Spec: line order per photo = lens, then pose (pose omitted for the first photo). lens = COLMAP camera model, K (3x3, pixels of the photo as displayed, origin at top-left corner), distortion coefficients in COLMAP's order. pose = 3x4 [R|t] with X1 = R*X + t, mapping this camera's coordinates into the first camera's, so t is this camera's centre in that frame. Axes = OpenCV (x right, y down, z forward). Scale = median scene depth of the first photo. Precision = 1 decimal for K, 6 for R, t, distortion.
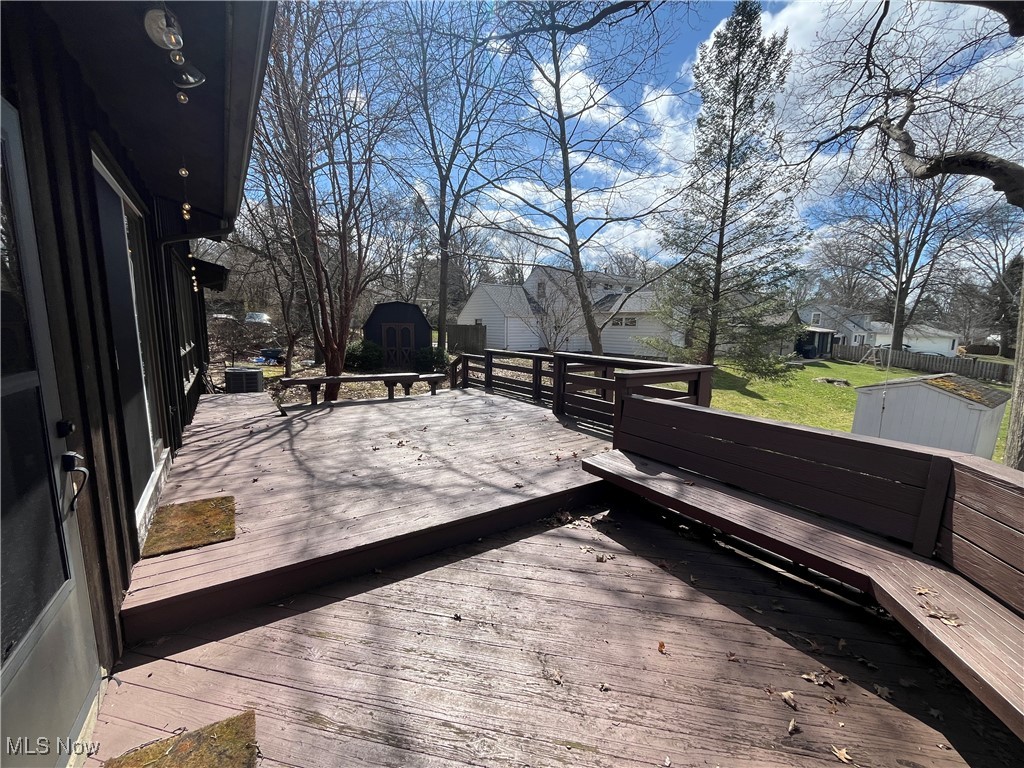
lens RADIAL K [[412.2, 0, 513.0], [0, 412.2, 386.5], [0, 0, 1]] dist [-0.003001, 0.000078]
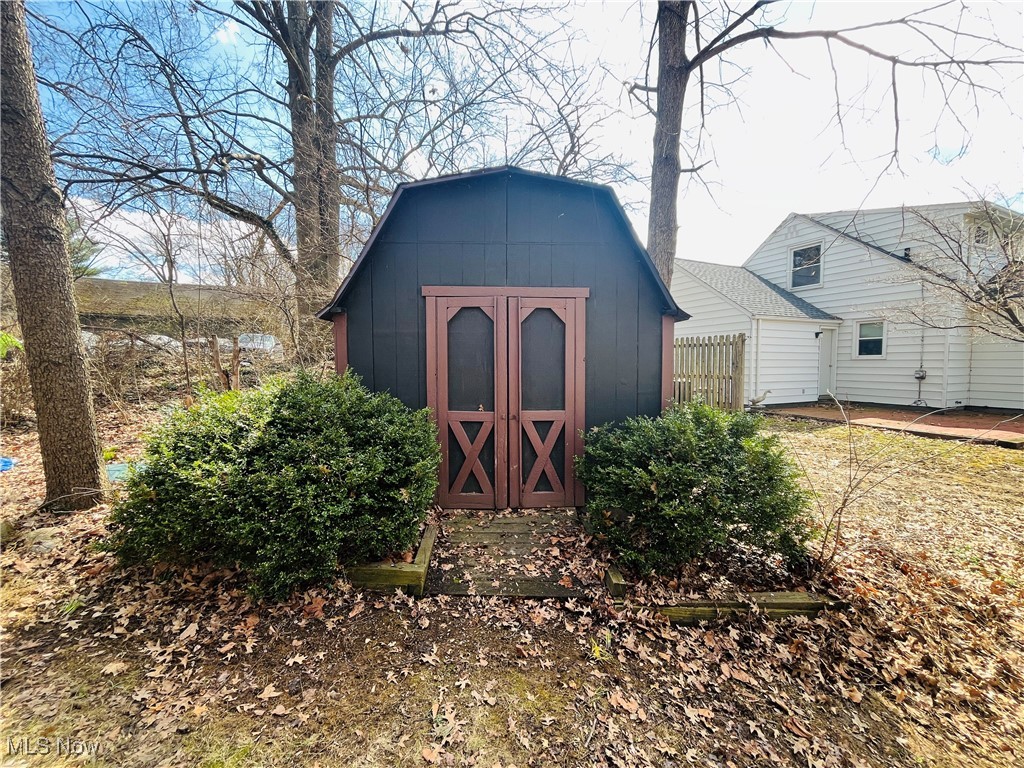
lens RADIAL K [[412.2, 0, 511.7], [0, 412.2, 383.8], [0, 0, 1]] dist [-0.003001, 0.000078]
pose [[0.975768, 0.002955, -0.218786, -0.235674], [-0.022169, 0.996099, -0.085417, -0.092464], [0.217680, 0.088198, 0.972027, 0.820344]]
